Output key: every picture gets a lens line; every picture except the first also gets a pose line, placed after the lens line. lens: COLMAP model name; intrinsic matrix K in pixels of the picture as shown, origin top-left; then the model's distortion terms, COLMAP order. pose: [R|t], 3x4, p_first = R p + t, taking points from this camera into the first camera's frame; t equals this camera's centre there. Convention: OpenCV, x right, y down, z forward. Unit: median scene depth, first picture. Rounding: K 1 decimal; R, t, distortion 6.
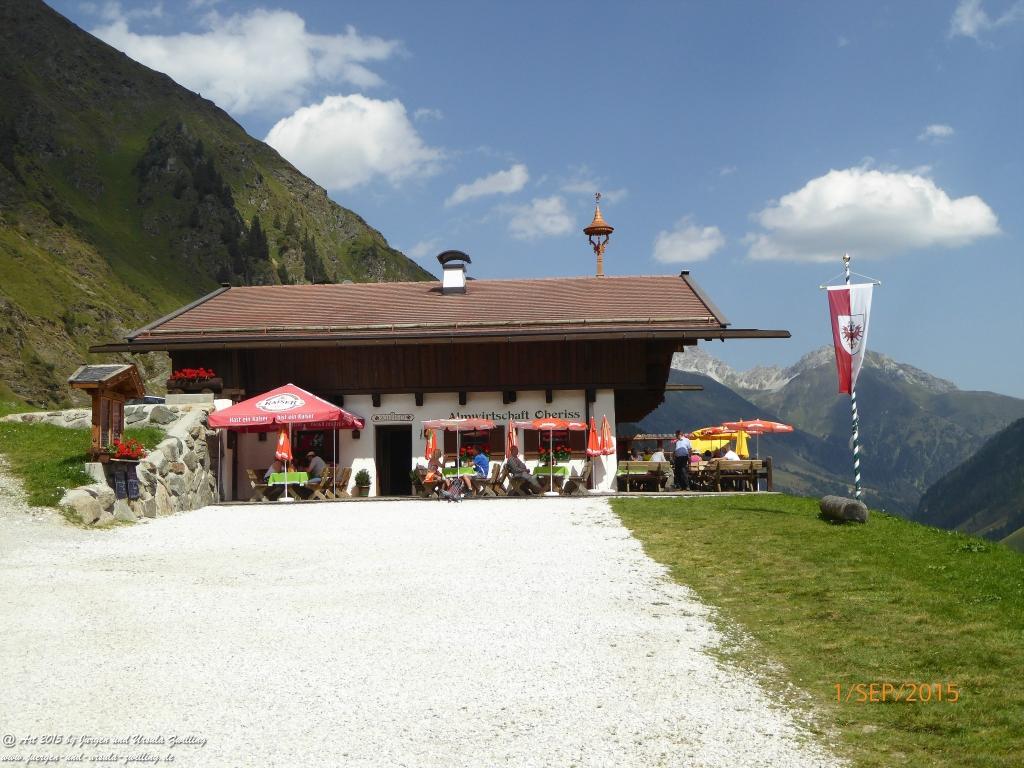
lens RADIAL K [[1012.2, 0, 512.0], [0, 1012.2, 384.0], [0, 0, 1]] dist [-0.064861, 0.001255]
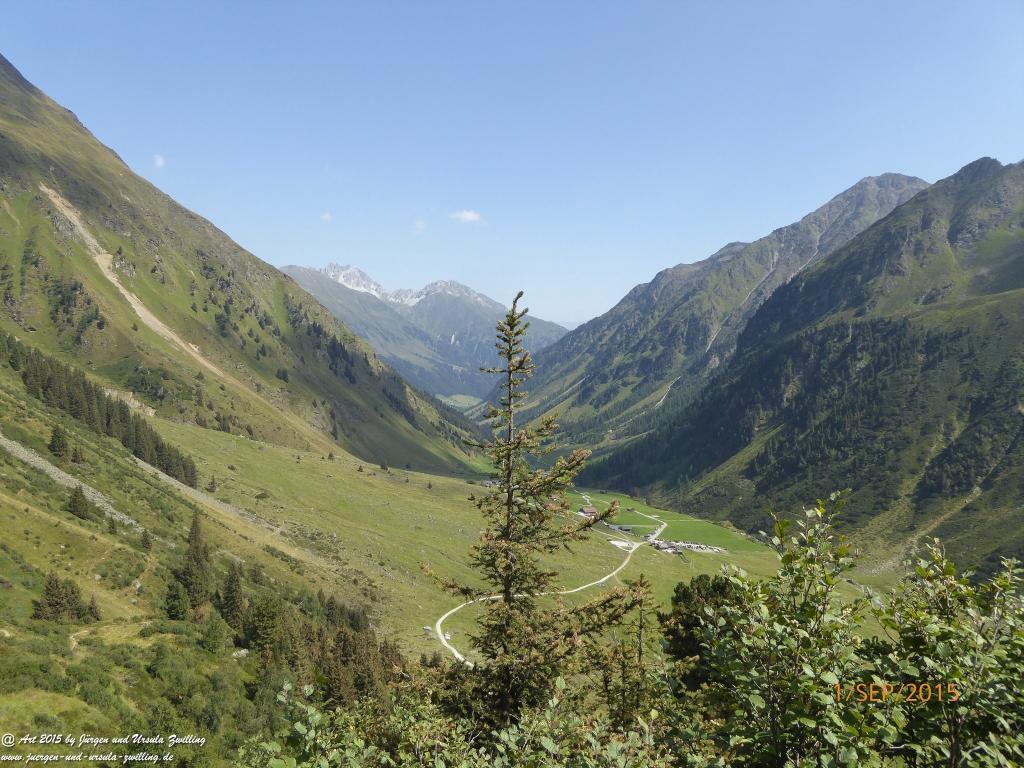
lens RADIAL K [[731.0, 0, 508.9], [0, 731.0, 386.8], [0, 0, 1]] dist [-0.028123, 0.004305]
pose [[0.898040, -0.008390, 0.439834, -0.160531], [-0.075813, 0.981907, 0.173524, -0.097122], [-0.433332, -0.189176, 0.881156, -0.240290]]
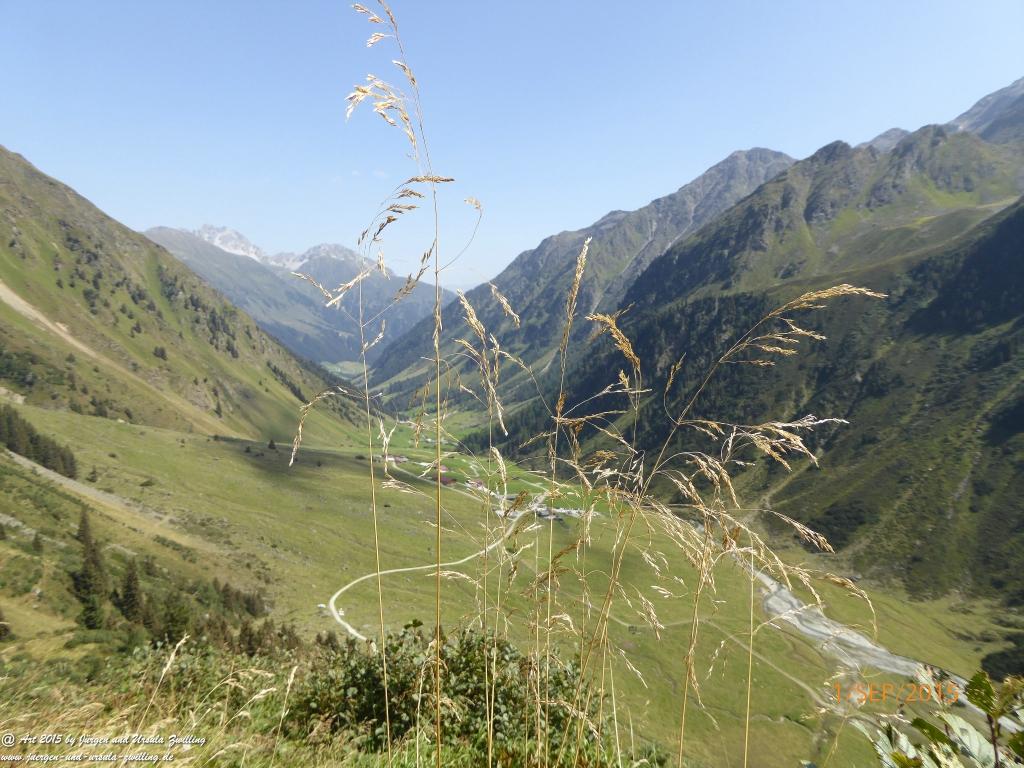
lens RADIAL K [[734.1, 0, 511.8], [0, 734.1, 386.9], [0, 0, 1]] dist [-0.031200, 0.007850]
pose [[0.819650, -0.048785, 0.570783, -0.164707], [-0.089834, 0.973094, 0.212174, -0.105435], [-0.565777, -0.225184, 0.793214, -0.249347]]
